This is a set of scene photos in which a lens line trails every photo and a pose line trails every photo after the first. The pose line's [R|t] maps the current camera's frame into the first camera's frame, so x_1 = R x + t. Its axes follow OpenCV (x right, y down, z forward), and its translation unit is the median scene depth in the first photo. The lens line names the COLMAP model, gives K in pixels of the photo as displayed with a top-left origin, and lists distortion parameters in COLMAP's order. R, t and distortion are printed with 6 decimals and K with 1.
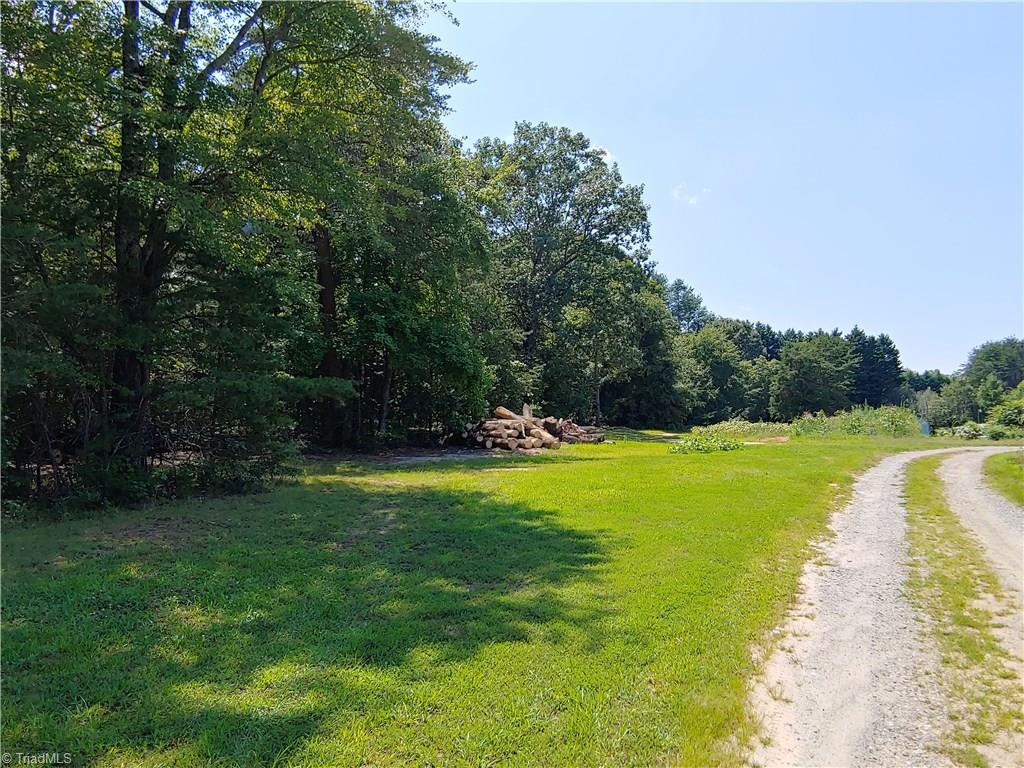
lens RADIAL K [[728.1, 0, 524.1], [0, 728.1, 386.0], [0, 0, 1]] dist [-0.003091, 0.001732]
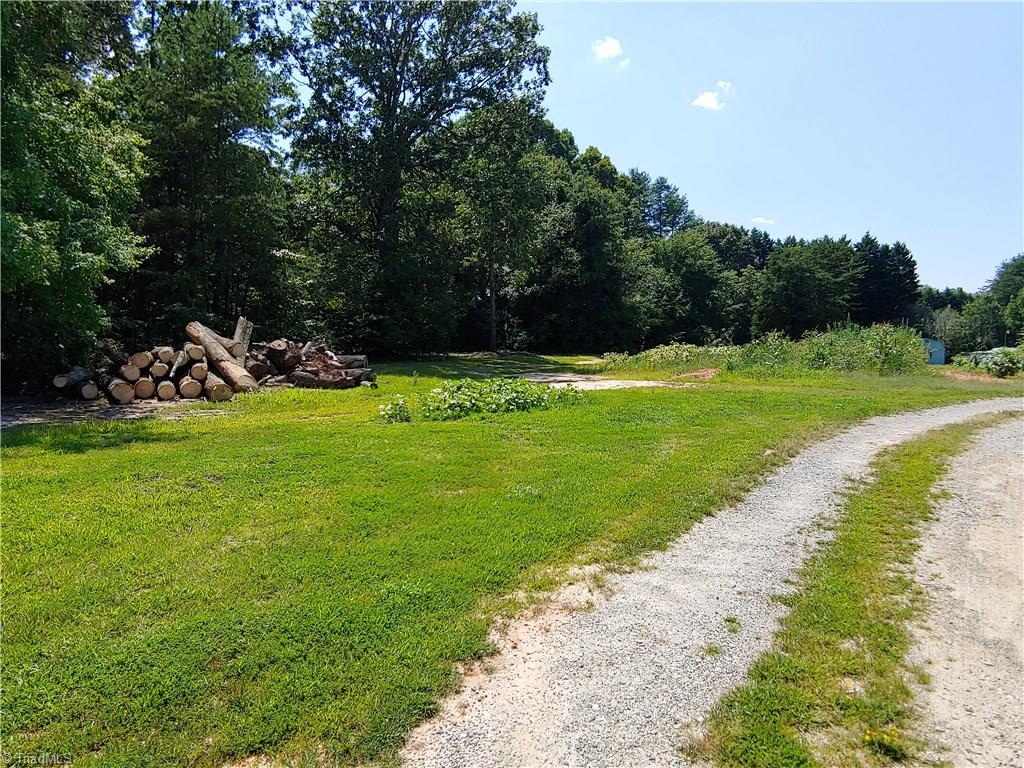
lens RADIAL K [[726.1, 0, 512.0], [0, 726.1, 384.0], [0, 0, 1]] dist [-0.013460, -0.001700]
pose [[0.999370, 0.005817, -0.035015, 0.070999], [-0.002010, 0.994171, 0.107796, 0.004316], [0.035438, -0.107658, 0.993556, 0.123481]]
